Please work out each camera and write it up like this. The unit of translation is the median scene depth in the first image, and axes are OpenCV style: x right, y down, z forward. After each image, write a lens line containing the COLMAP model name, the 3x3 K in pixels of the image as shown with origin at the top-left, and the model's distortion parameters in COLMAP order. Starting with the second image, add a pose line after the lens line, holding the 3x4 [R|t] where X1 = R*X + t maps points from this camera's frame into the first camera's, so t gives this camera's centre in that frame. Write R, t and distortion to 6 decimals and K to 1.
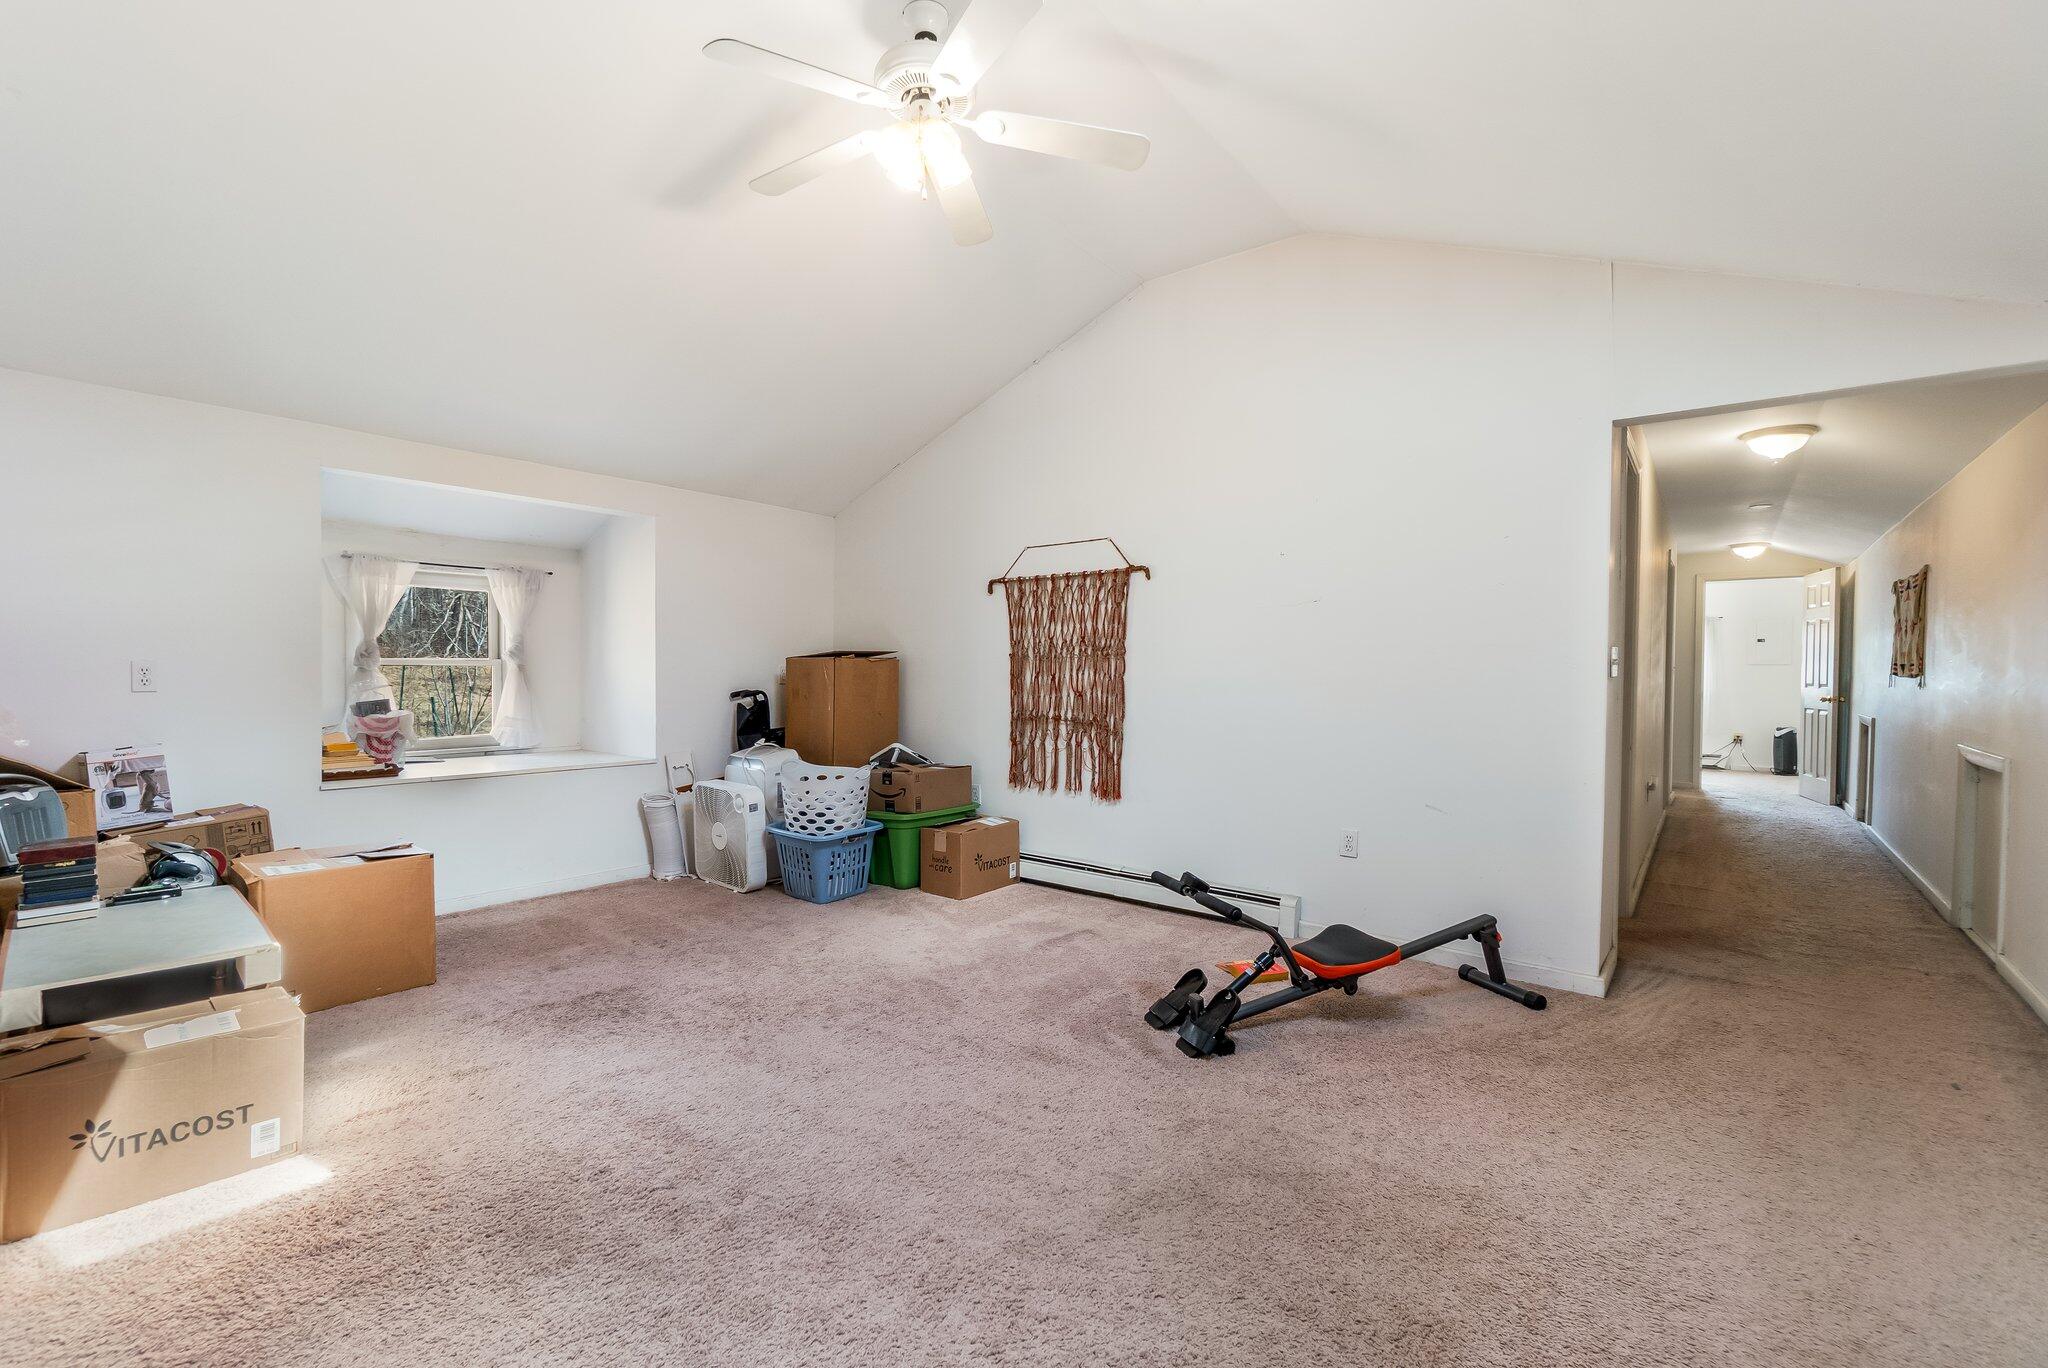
lens RADIAL K [[876.6, 0, 1018.1], [0, 876.6, 687.3], [0, 0, 1]] dist [-0.000783, 0.000118]
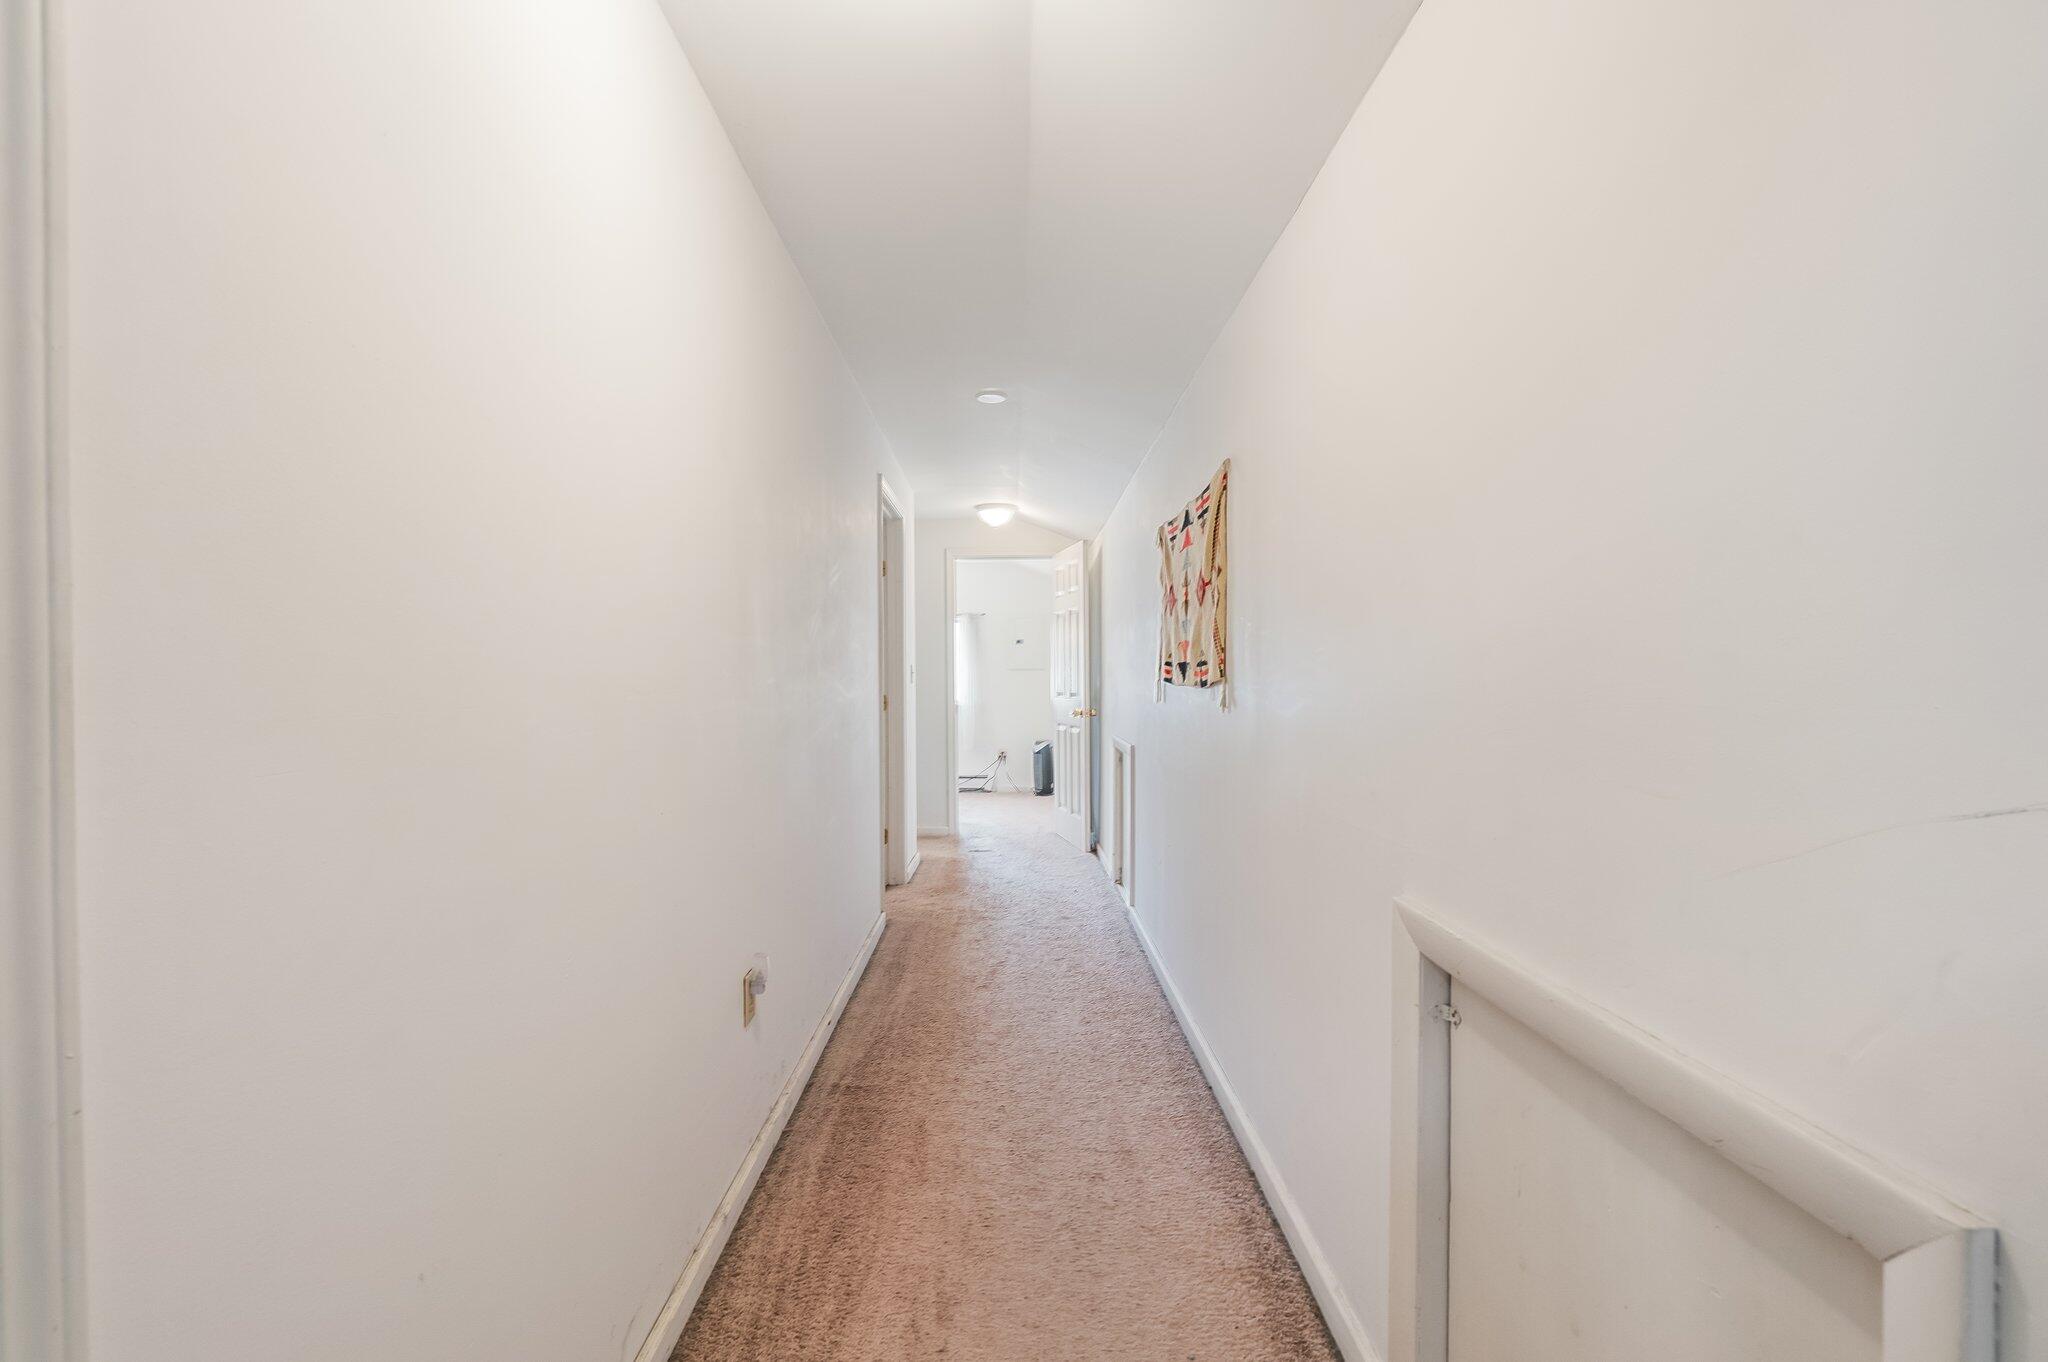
lens RADIAL K [[884.5, 0, 1023.4], [0, 884.5, 679.9], [0, 0, 1]] dist [0.001359, -0.000406]
pose [[0.771444, -0.015270, 0.636114, 0.467912], [0.027984, 0.999559, -0.009944, -0.010434], [-0.635682, 0.025472, 0.771531, 0.514357]]
